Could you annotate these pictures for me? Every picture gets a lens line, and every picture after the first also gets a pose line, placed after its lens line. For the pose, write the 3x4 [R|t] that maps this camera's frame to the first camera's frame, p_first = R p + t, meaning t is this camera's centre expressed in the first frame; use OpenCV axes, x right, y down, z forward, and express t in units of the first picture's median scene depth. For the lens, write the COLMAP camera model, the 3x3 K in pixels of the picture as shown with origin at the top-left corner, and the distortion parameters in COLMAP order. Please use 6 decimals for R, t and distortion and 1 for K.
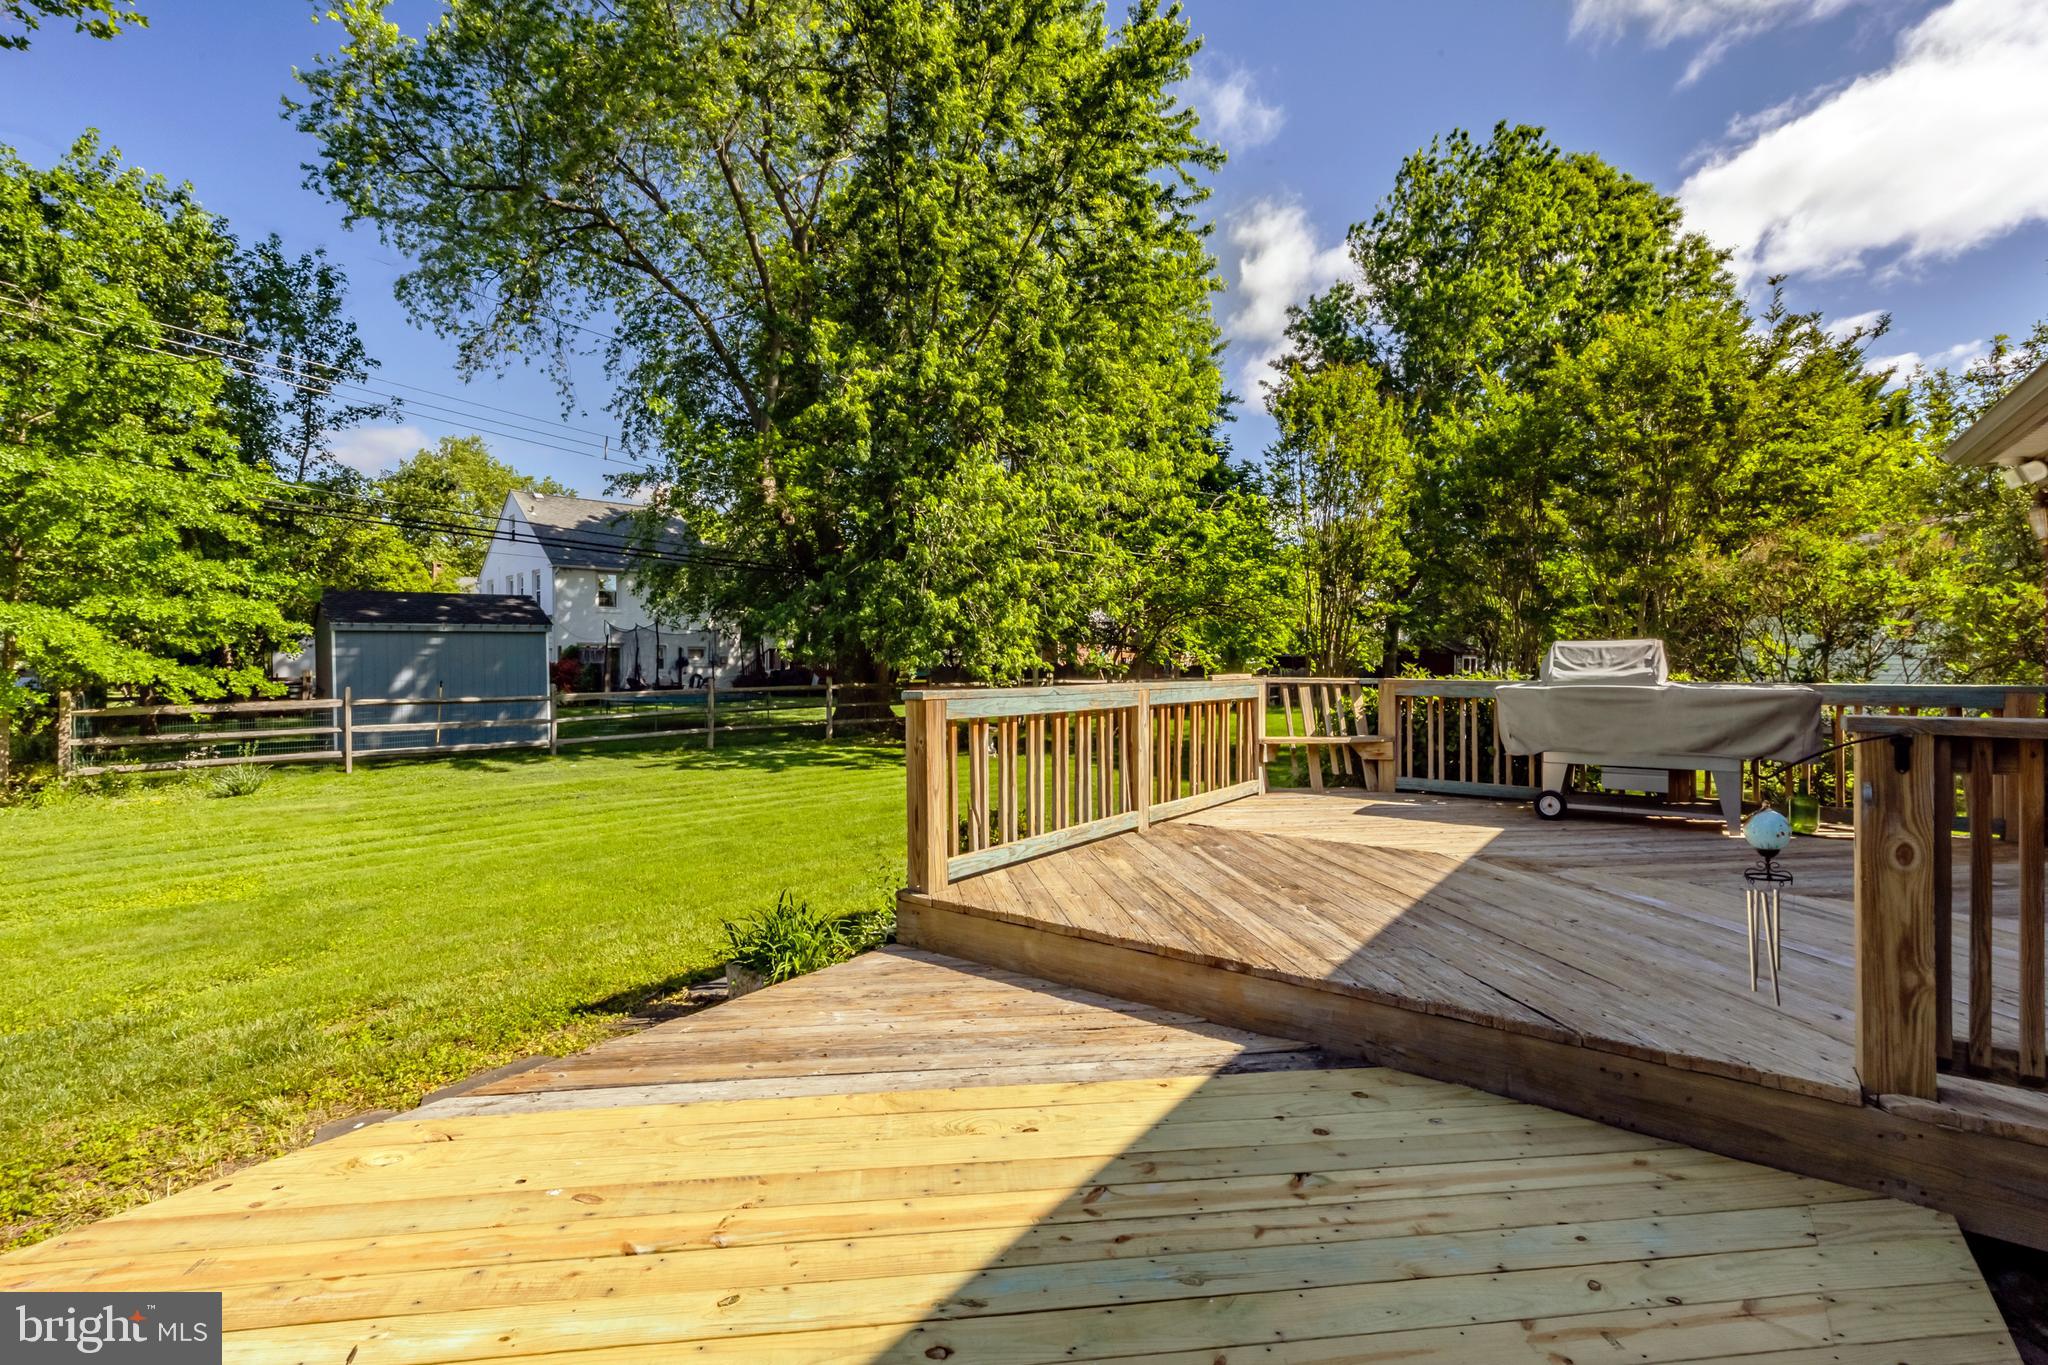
lens RADIAL K [[928.9, 0, 1024.0], [0, 928.9, 682.5], [0, 0, 1]] dist [0.001383, 0.000116]
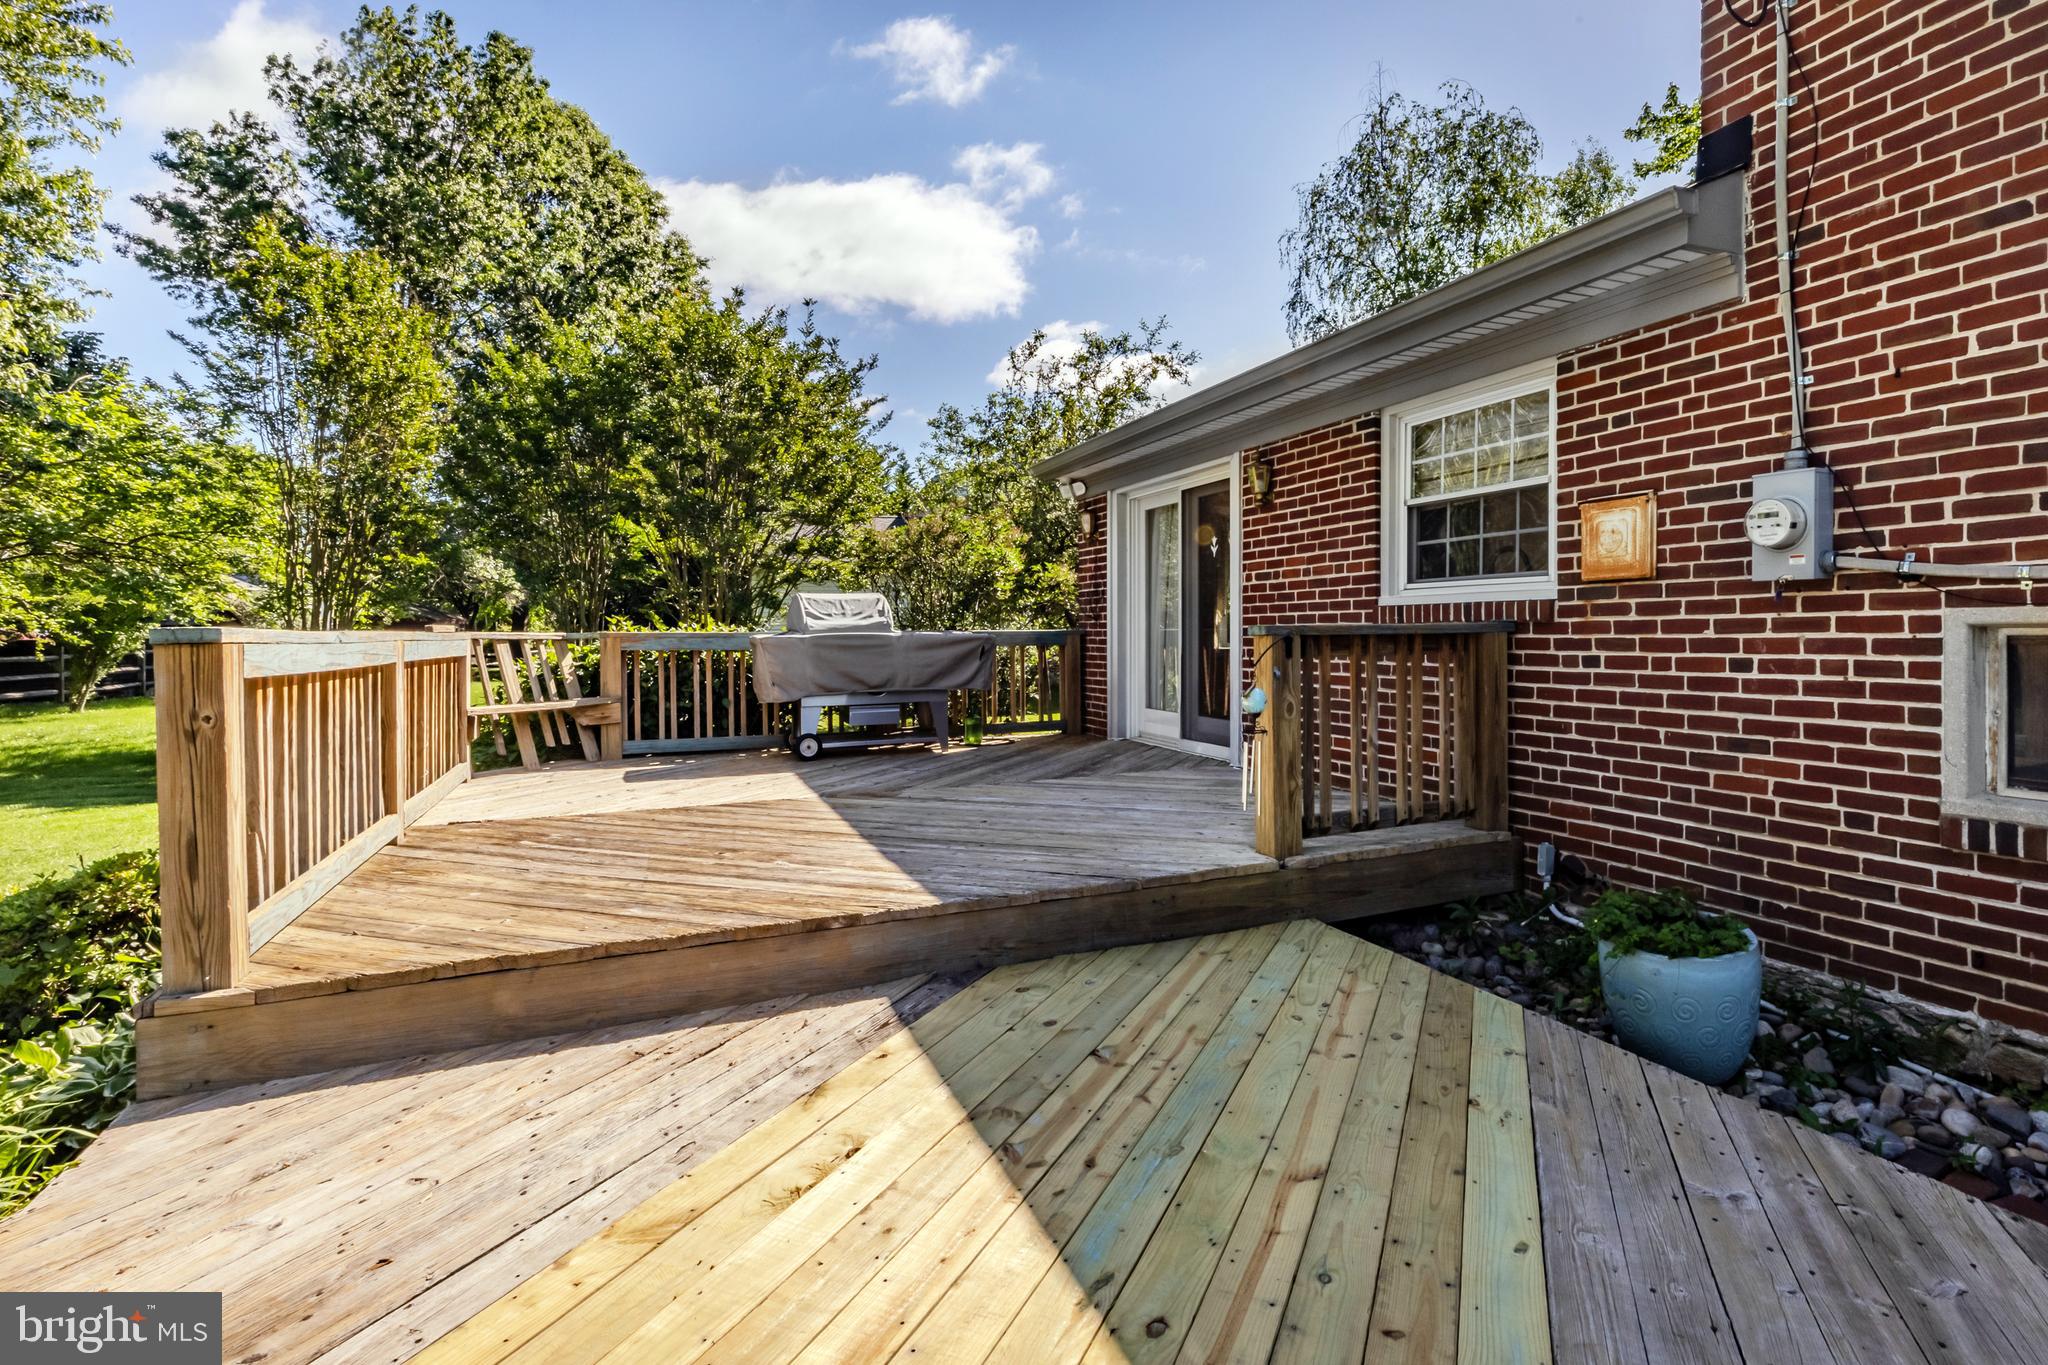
lens RADIAL K [[976.0, 0, 1122.8], [0, 976.0, 644.2], [0, 0, 1]] dist [-0.000572, 0.000274]
pose [[0.464503, -0.011743, 0.885494, -0.217847], [0.023129, 0.999732, 0.001126, 0.018812], [-0.885269, 0.019957, 0.464650, 0.141351]]
